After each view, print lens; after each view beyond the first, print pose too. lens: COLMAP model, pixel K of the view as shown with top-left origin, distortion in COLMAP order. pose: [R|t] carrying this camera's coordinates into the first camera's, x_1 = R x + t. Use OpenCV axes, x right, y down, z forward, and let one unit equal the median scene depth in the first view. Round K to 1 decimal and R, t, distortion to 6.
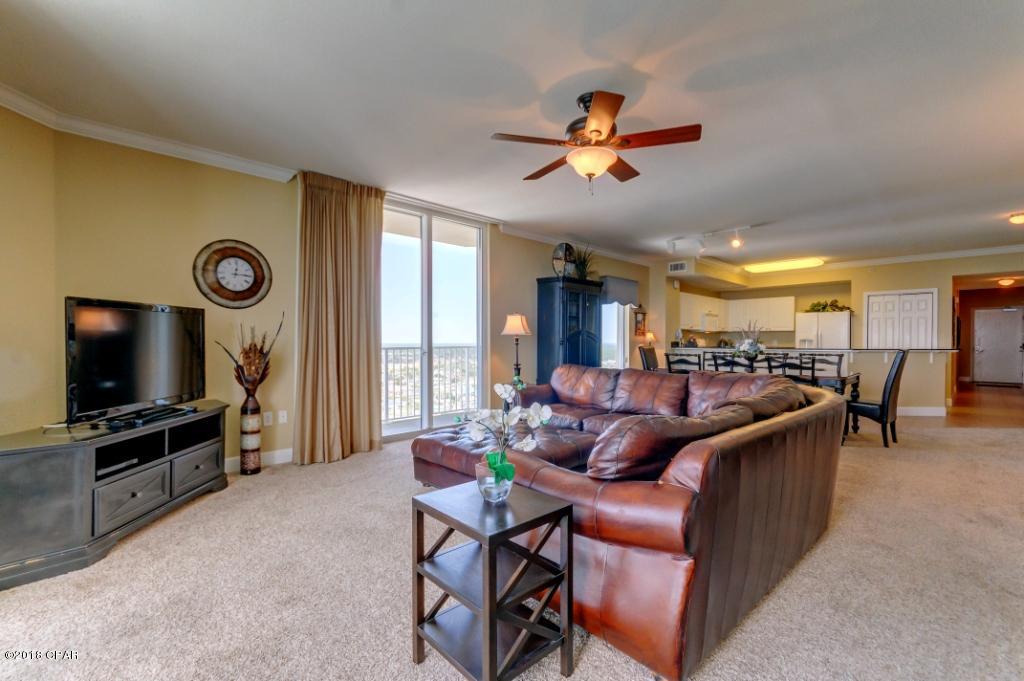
lens RADIAL K [[447.6, 0, 507.8], [0, 447.6, 347.2], [0, 0, 1]] dist [0.000309, 0.000287]
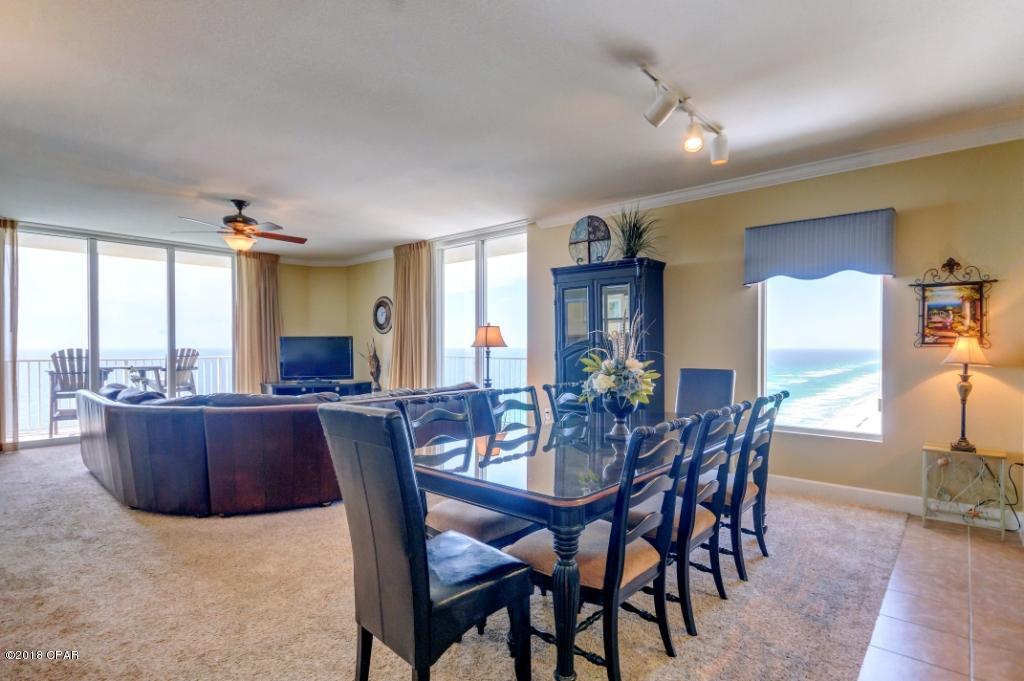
lens RADIAL K [[511.3, 0, 512.0], [0, 511.3, 340.5], [0, 0, 1]] dist [-0.001121, -0.000604]
pose [[0.085100, -0.001509, -0.996371, 0.685514], [-0.011661, 0.999929, -0.002510, -0.025388], [0.996304, 0.011833, 0.085076, 0.612947]]
